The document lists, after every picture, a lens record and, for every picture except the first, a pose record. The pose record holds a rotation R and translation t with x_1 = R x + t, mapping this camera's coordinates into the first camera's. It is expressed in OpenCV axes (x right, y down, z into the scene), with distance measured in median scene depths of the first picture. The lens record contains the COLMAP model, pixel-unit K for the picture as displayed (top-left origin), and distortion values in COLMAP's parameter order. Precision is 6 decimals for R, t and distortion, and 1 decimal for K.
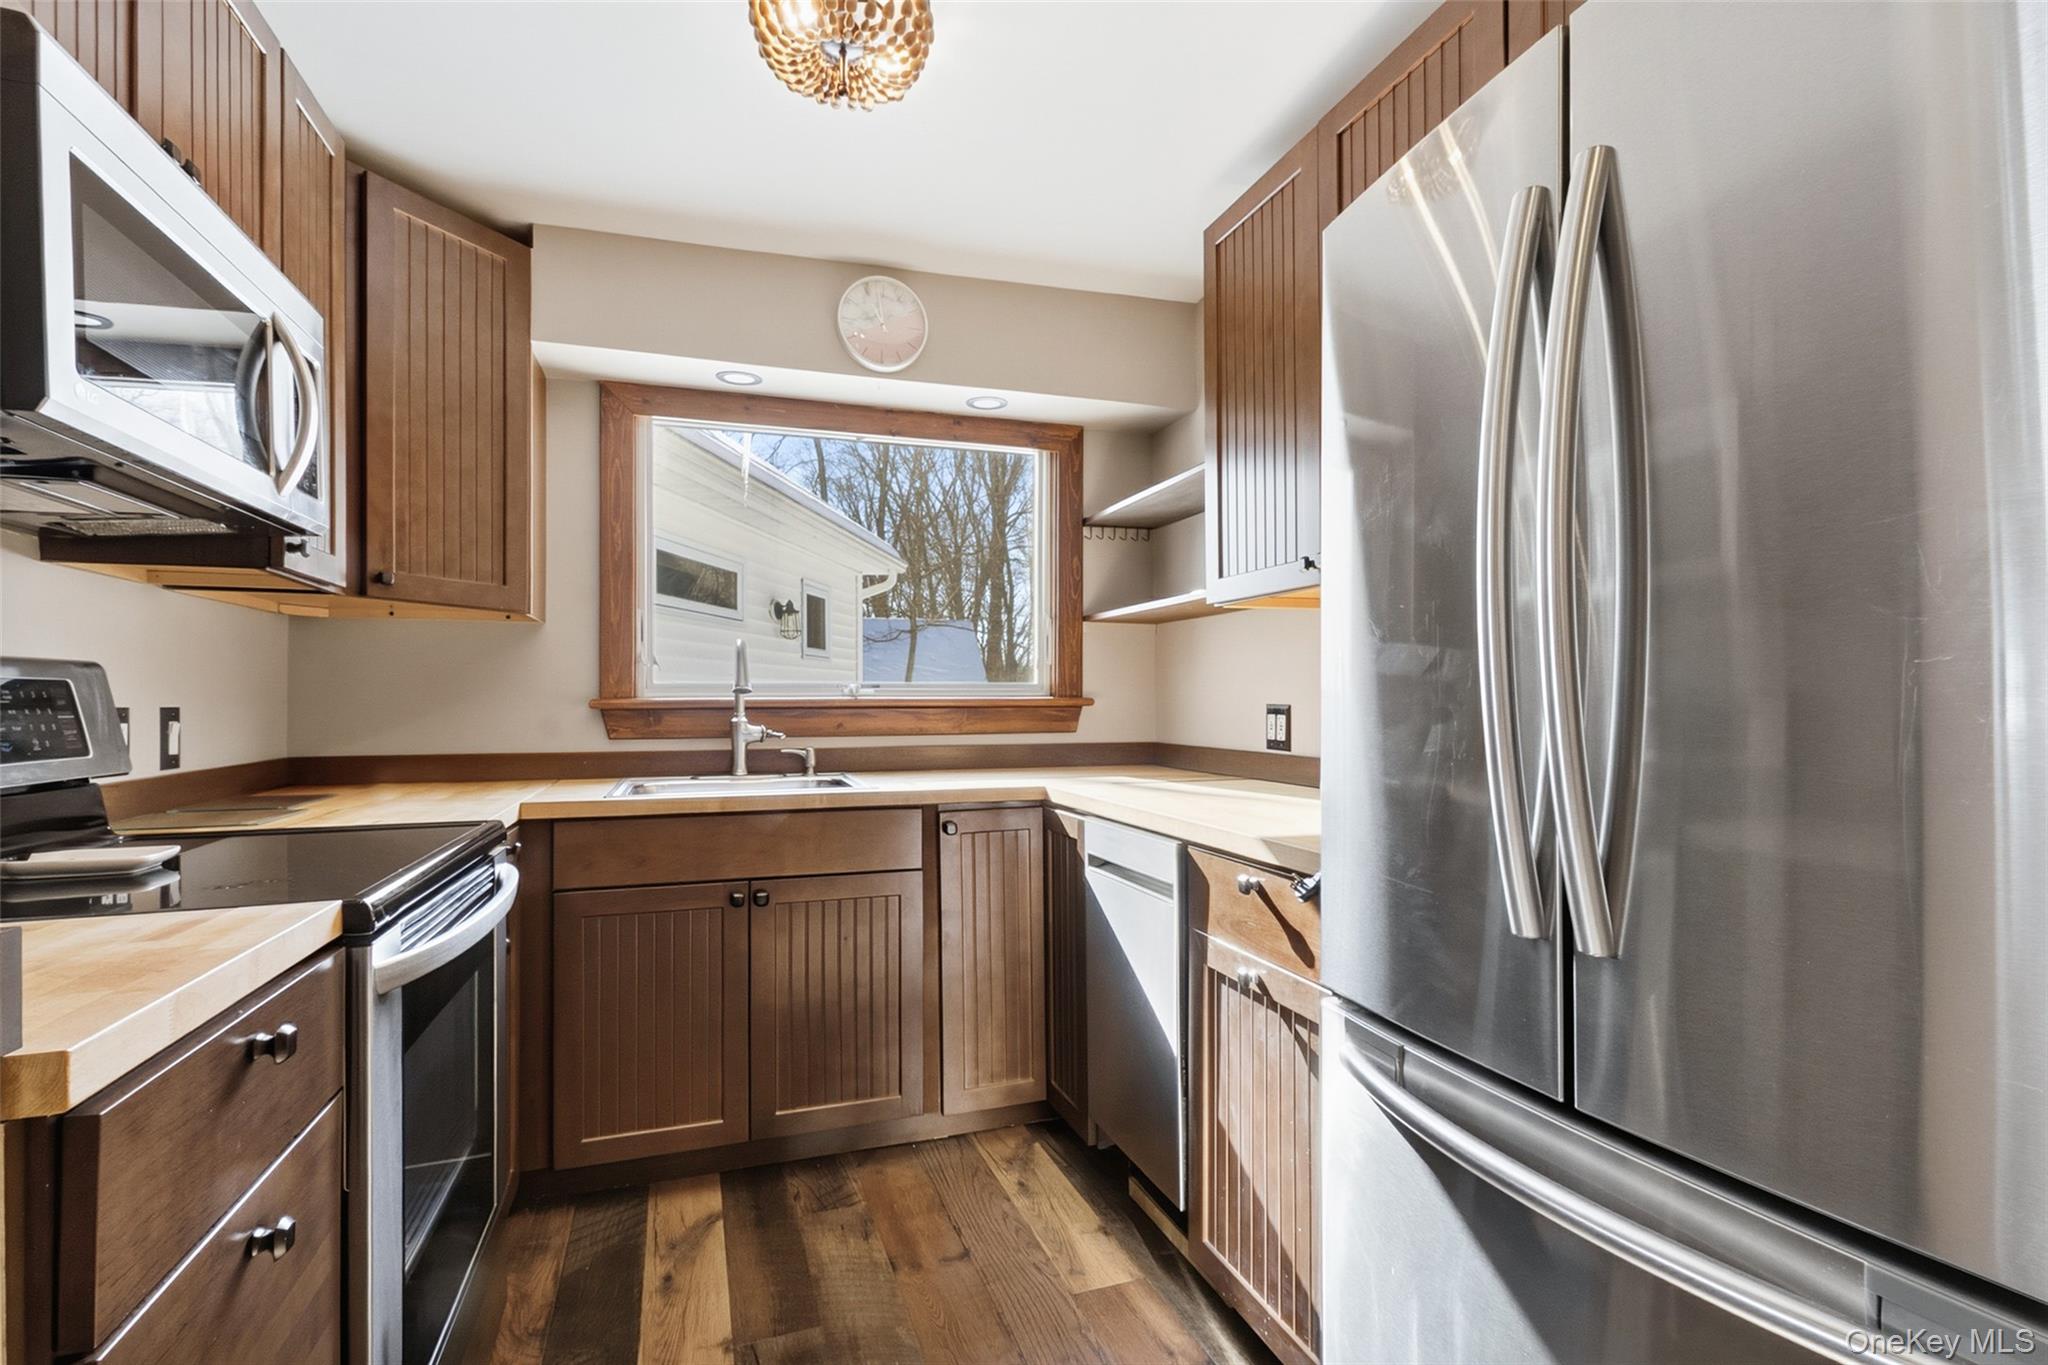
lens RADIAL K [[953.1, 0, 1026.8], [0, 953.1, 699.3], [0, 0, 1]] dist [0.009235, 0.000404]
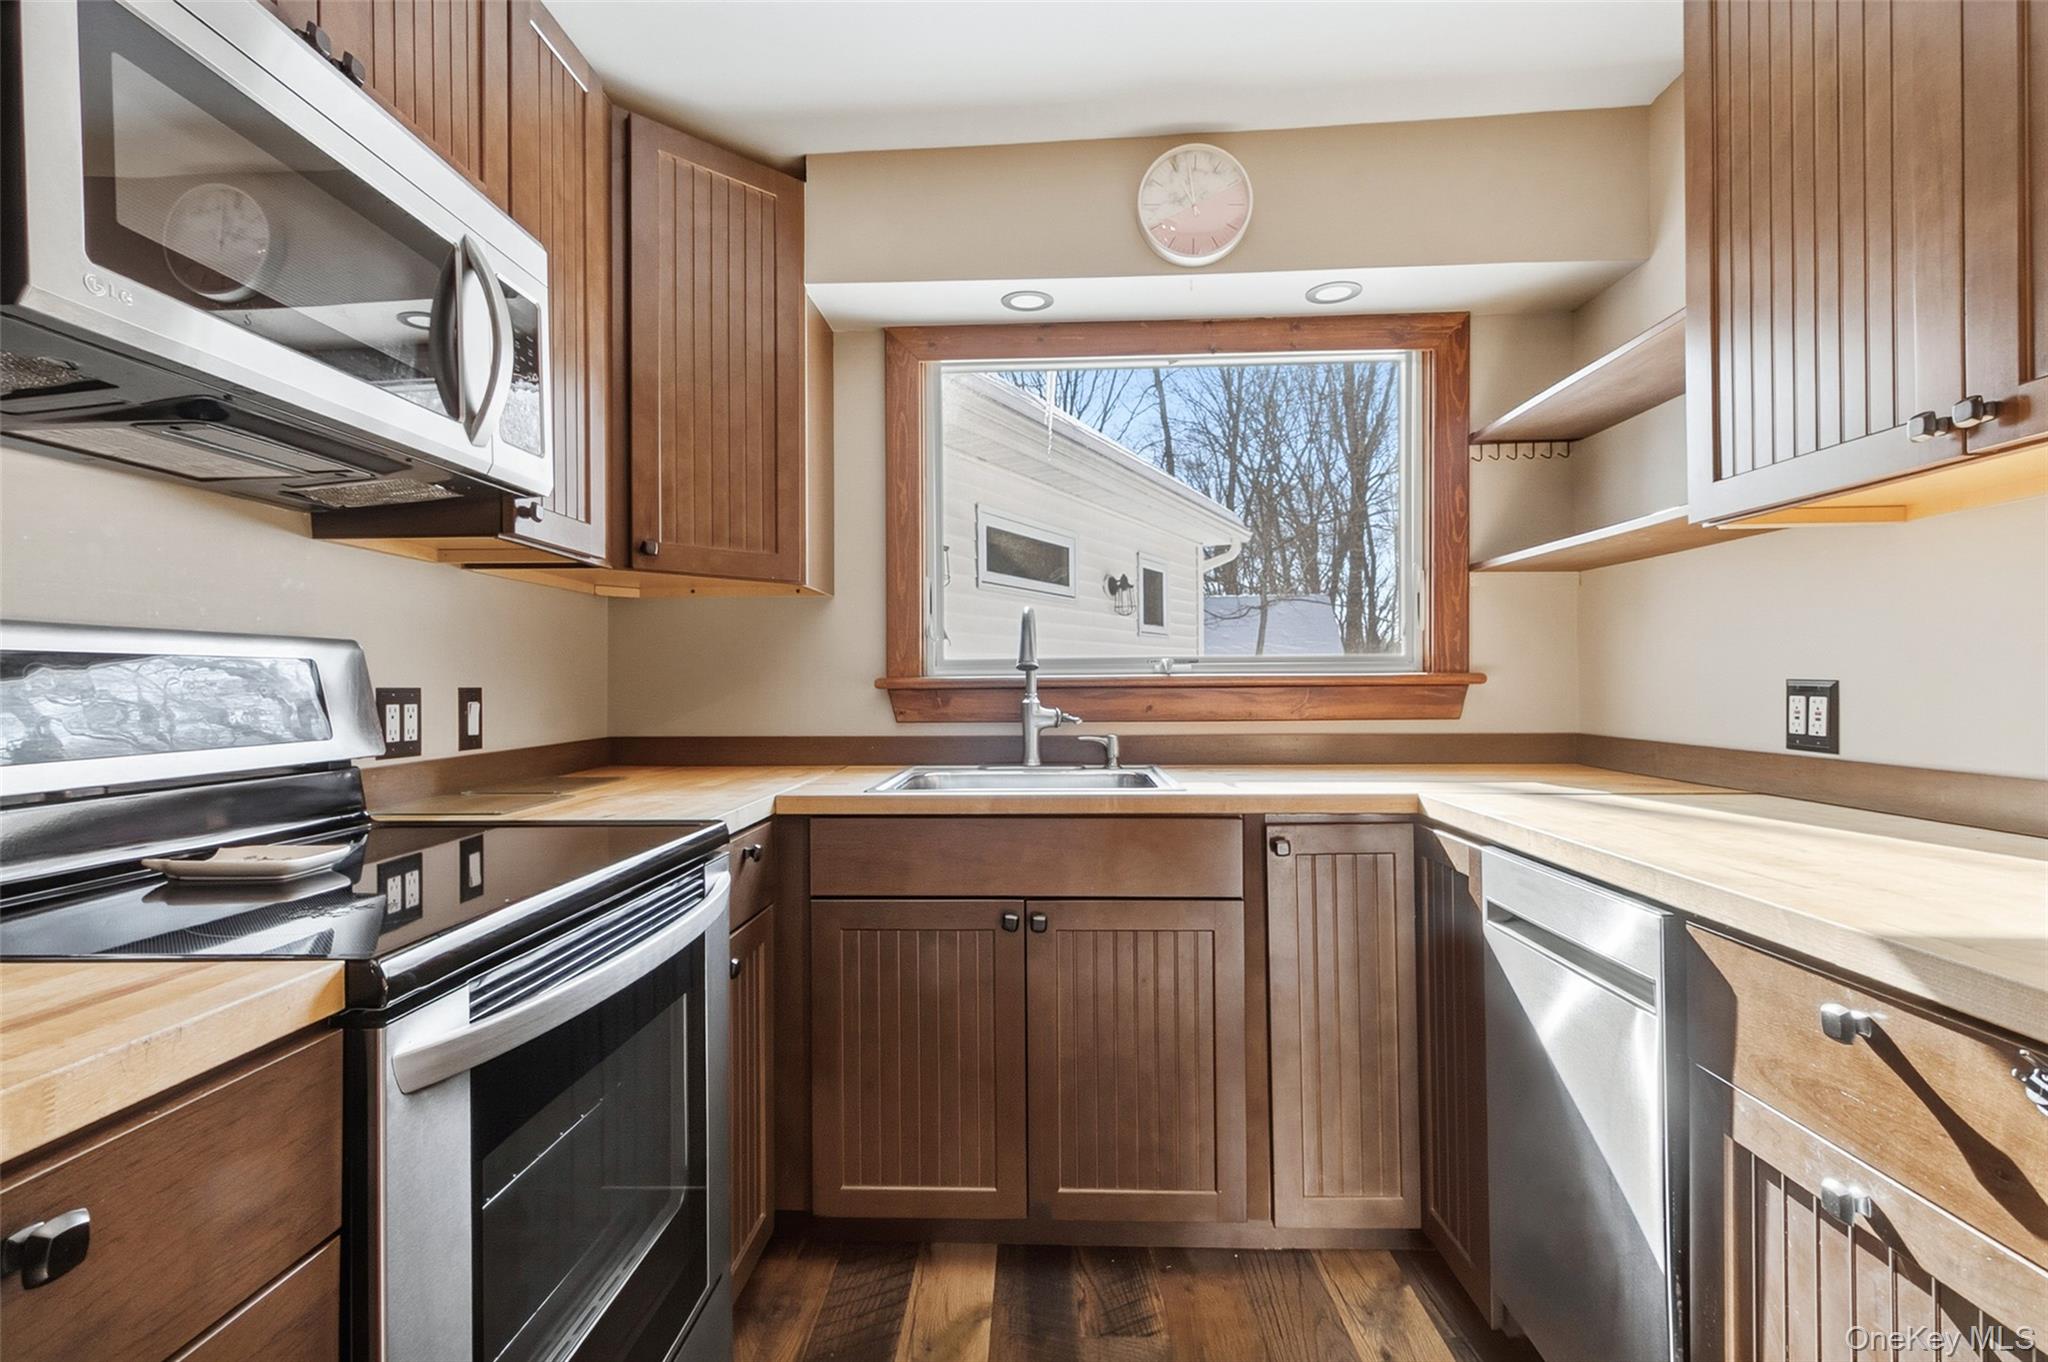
lens RADIAL K [[949.8, 0, 1026.3], [0, 949.8, 683.6], [0, 0, 1]] dist [0.005086, 0.000386]
pose [[0.933399, -0.003930, -0.358819, 0.001311], [0.005636, 0.999977, 0.003707, 0.002809], [0.358796, -0.005483, 0.933400, 0.225116]]
